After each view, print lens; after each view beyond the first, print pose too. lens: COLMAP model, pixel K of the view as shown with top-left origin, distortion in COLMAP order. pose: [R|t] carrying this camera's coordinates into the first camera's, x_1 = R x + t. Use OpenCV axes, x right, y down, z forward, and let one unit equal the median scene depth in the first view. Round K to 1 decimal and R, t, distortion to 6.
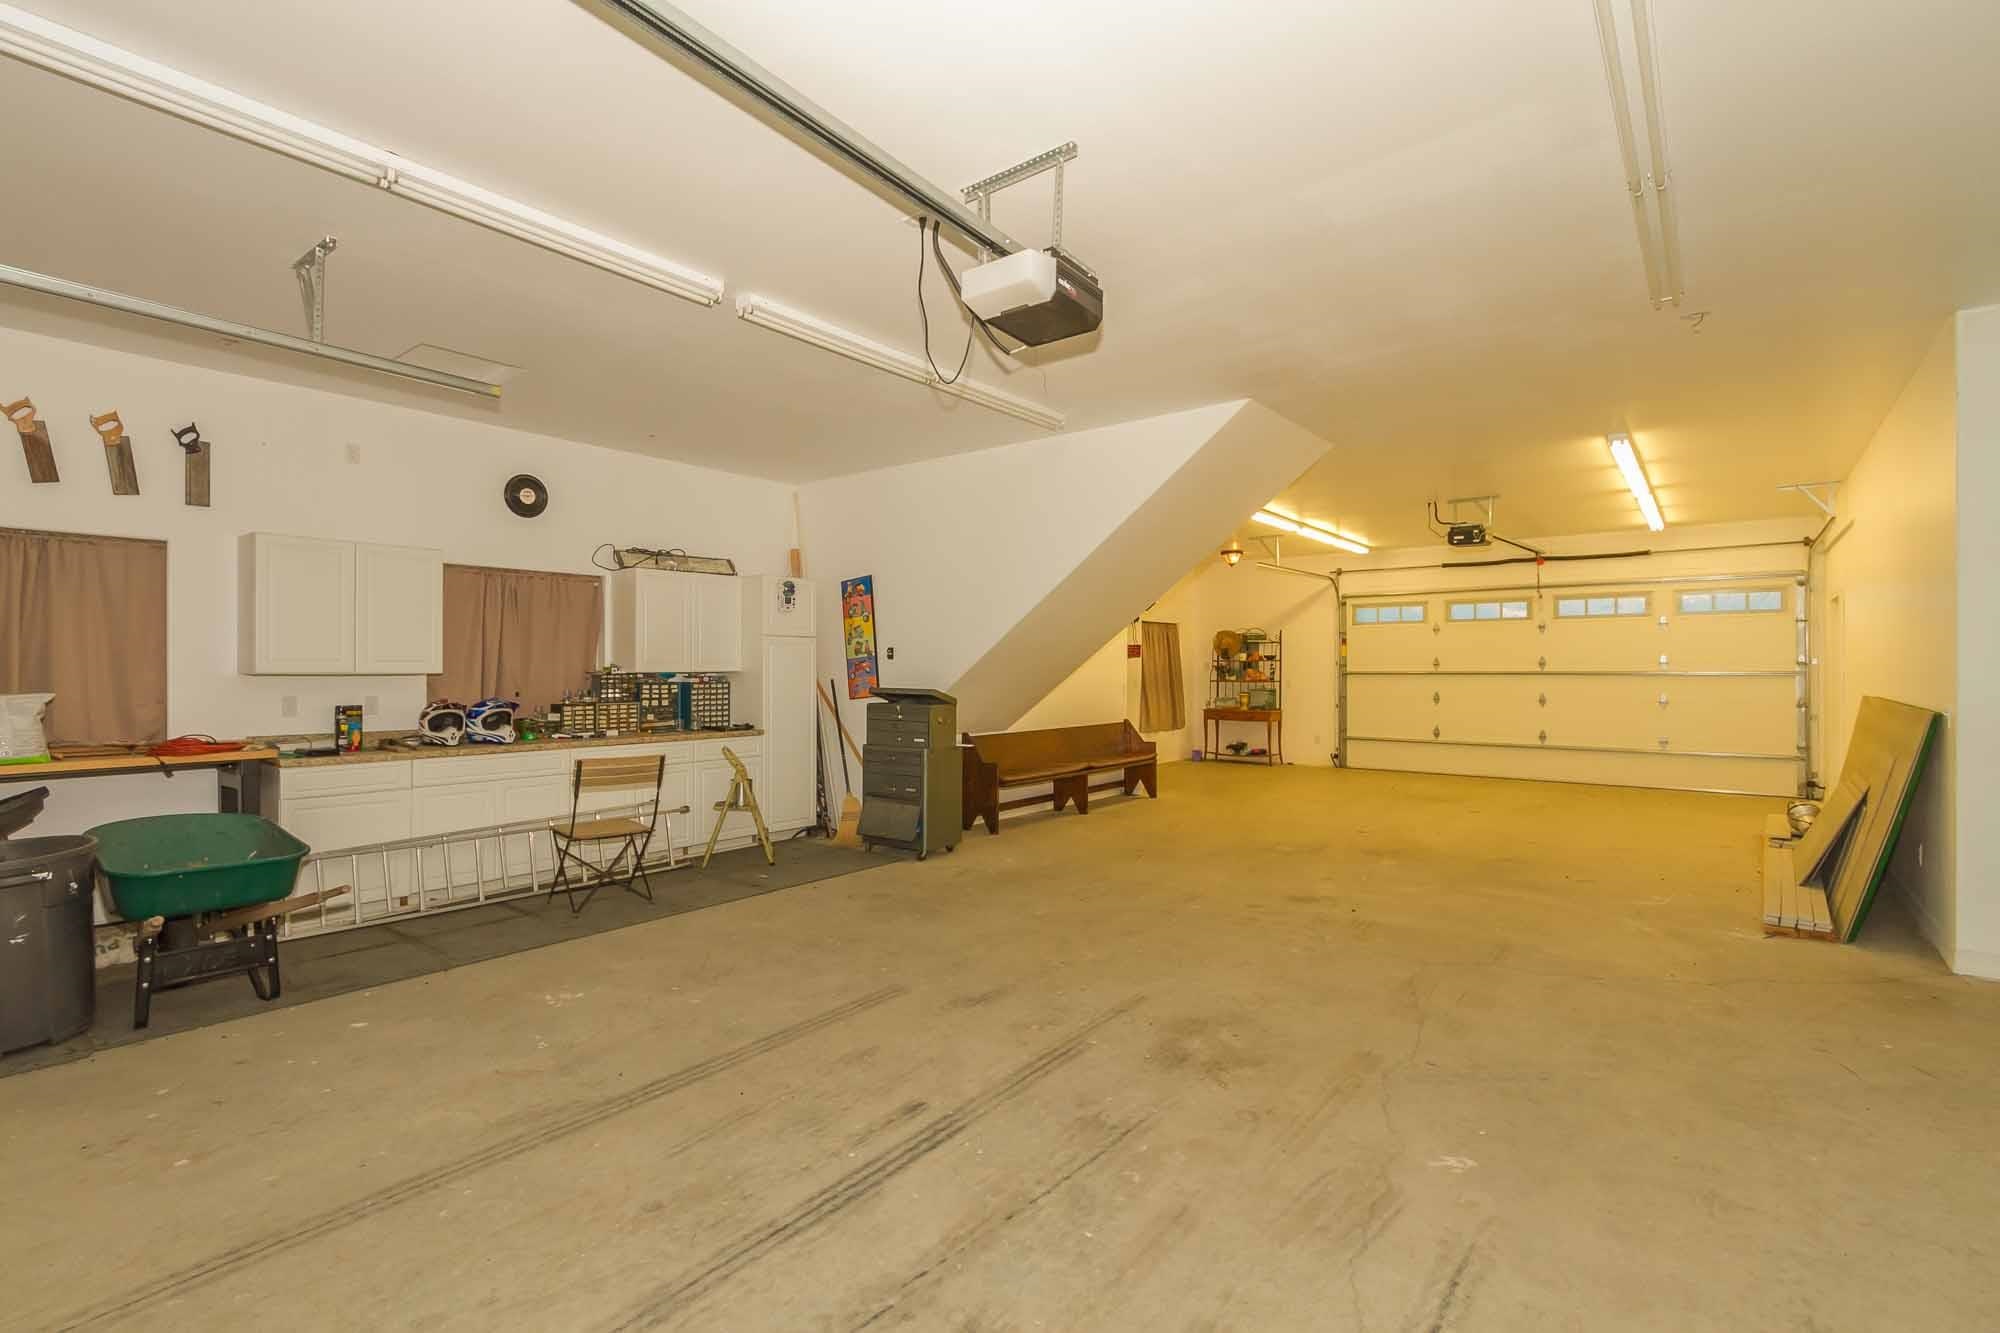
lens RADIAL K [[885.7, 0, 1020.9], [0, 885.7, 669.0], [0, 0, 1]] dist [0.001323, -0.000002]
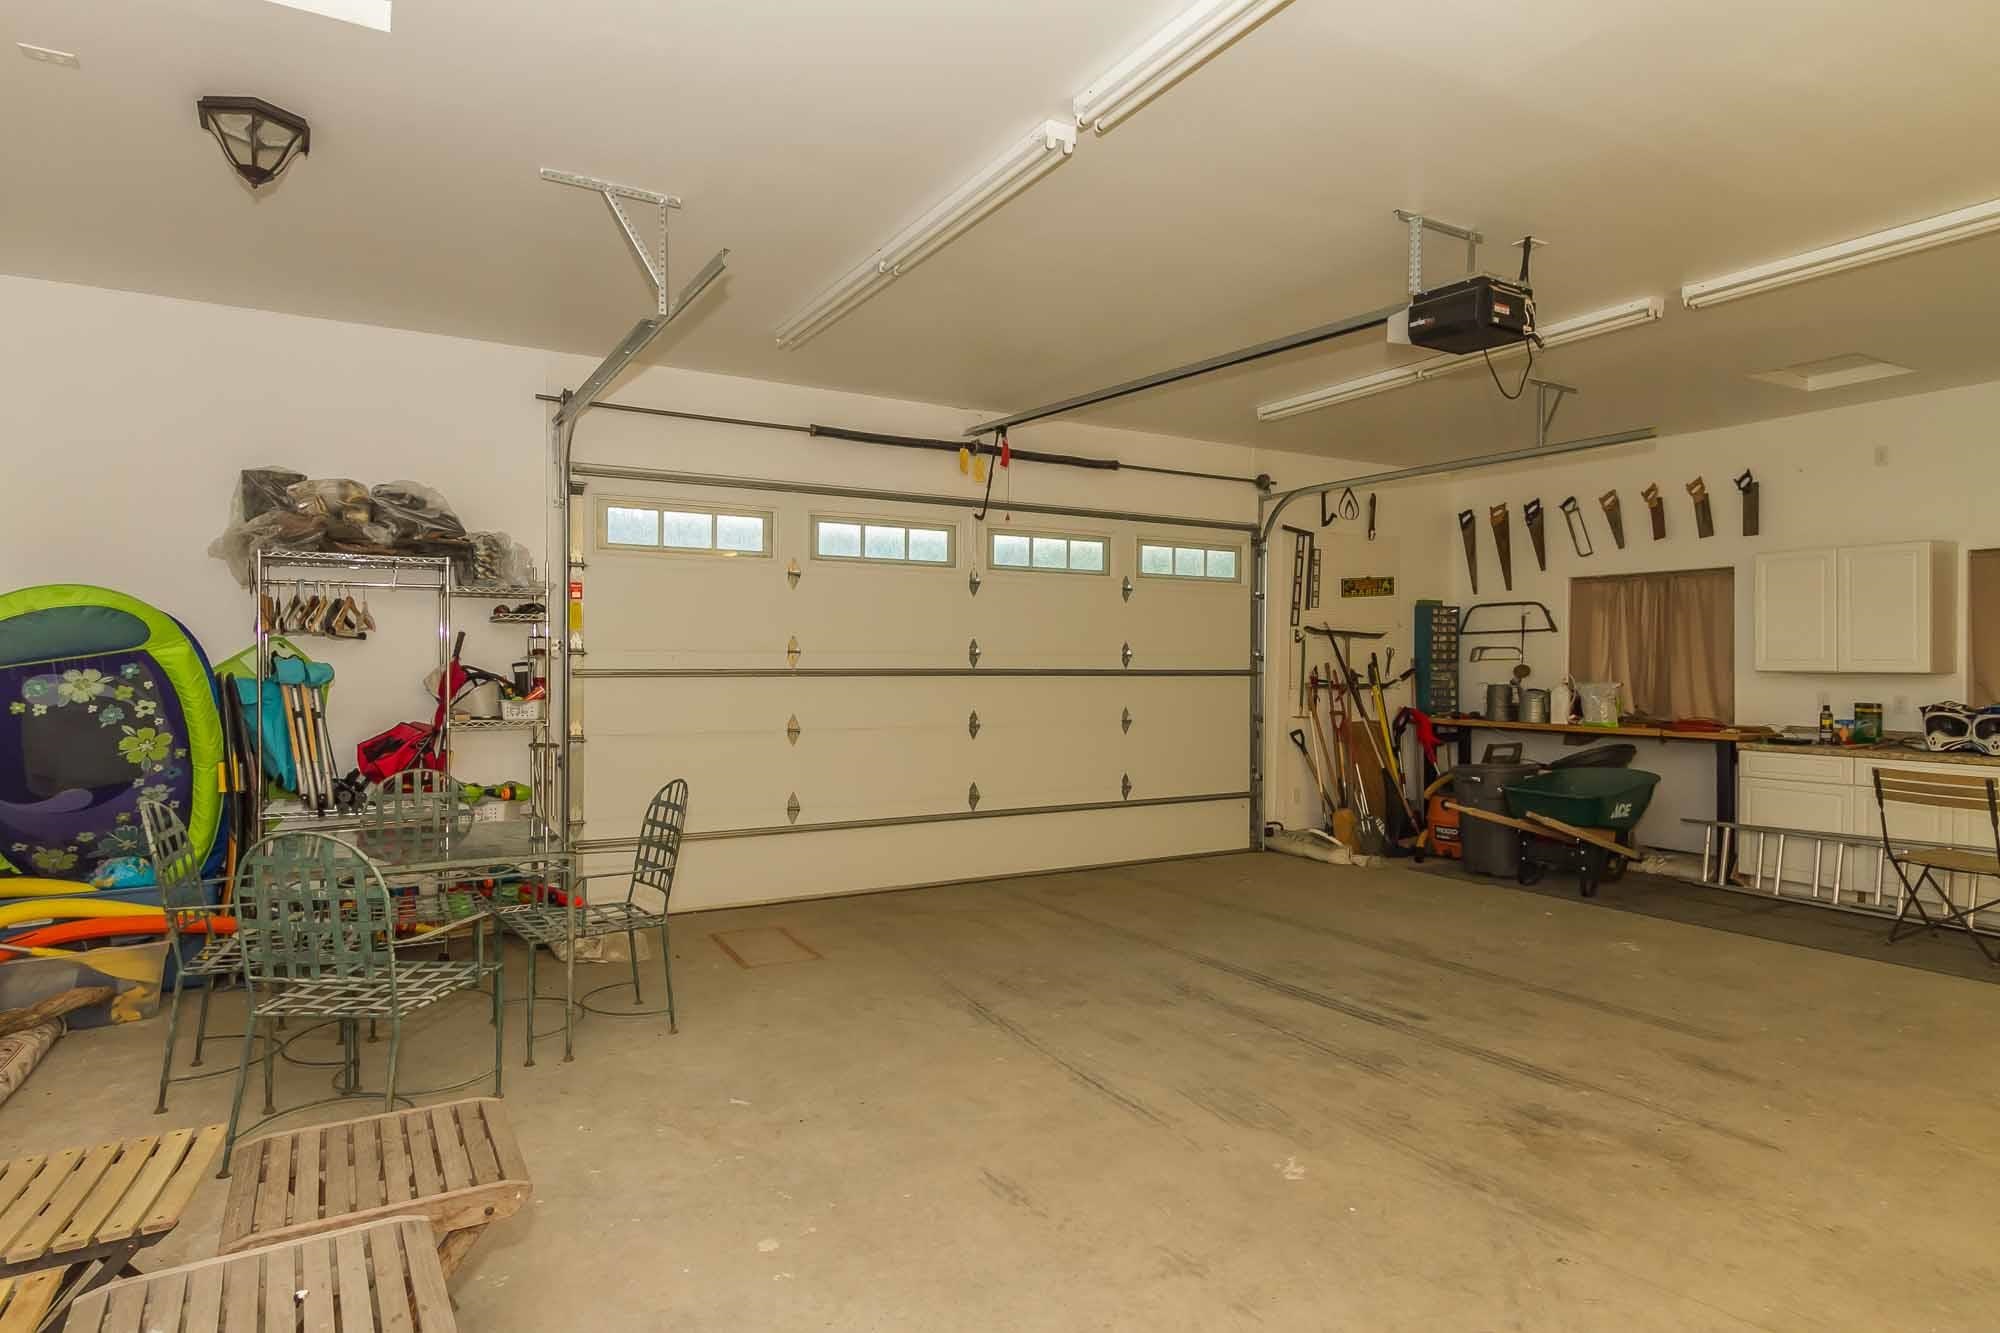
lens RADIAL K [[1115.6, 0, 1005.9], [0, 1115.6, 661.7], [0, 0, 1]] dist [-0.004206, -0.000748]
pose [[-0.352123, -0.003371, -0.935948, 0.998443], [-0.005639, 0.999983, -0.001480, 0.000253], [0.935937, 0.004756, -0.352136, 0.646834]]
